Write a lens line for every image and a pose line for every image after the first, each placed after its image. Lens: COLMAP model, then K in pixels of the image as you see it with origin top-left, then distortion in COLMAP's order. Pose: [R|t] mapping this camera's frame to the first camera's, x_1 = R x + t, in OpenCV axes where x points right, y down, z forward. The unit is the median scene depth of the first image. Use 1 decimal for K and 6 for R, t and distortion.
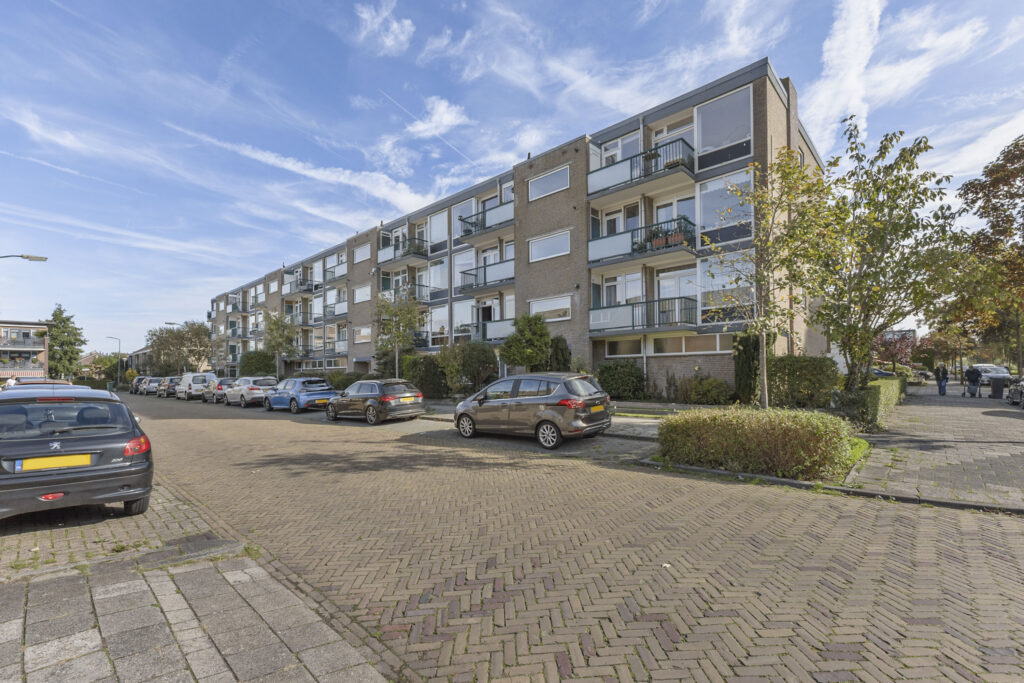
lens RADIAL K [[455.2, 0, 507.7], [0, 455.2, 357.2], [0, 0, 1]] dist [0.001155, 0.000074]
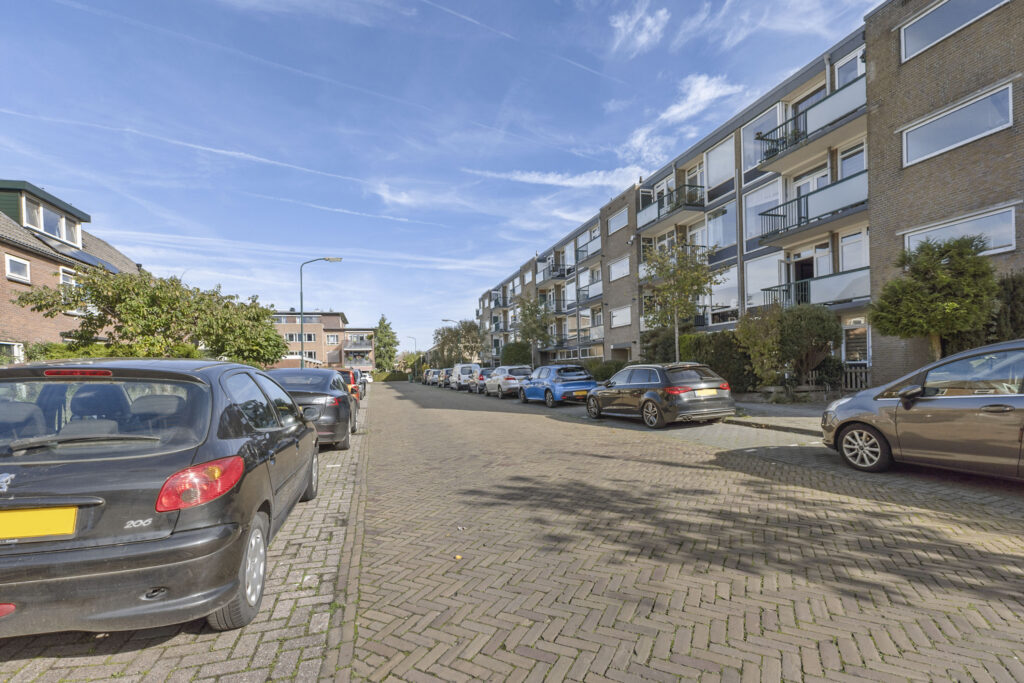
lens RADIAL K [[455.2, 0, 507.7], [0, 455.2, 357.2], [0, 0, 1]] dist [0.001155, 0.000074]
pose [[0.862087, -0.020425, -0.506349, -0.079654], [0.026535, 0.999636, 0.004854, 0.018555], [0.506065, -0.017621, 0.862315, 0.174221]]
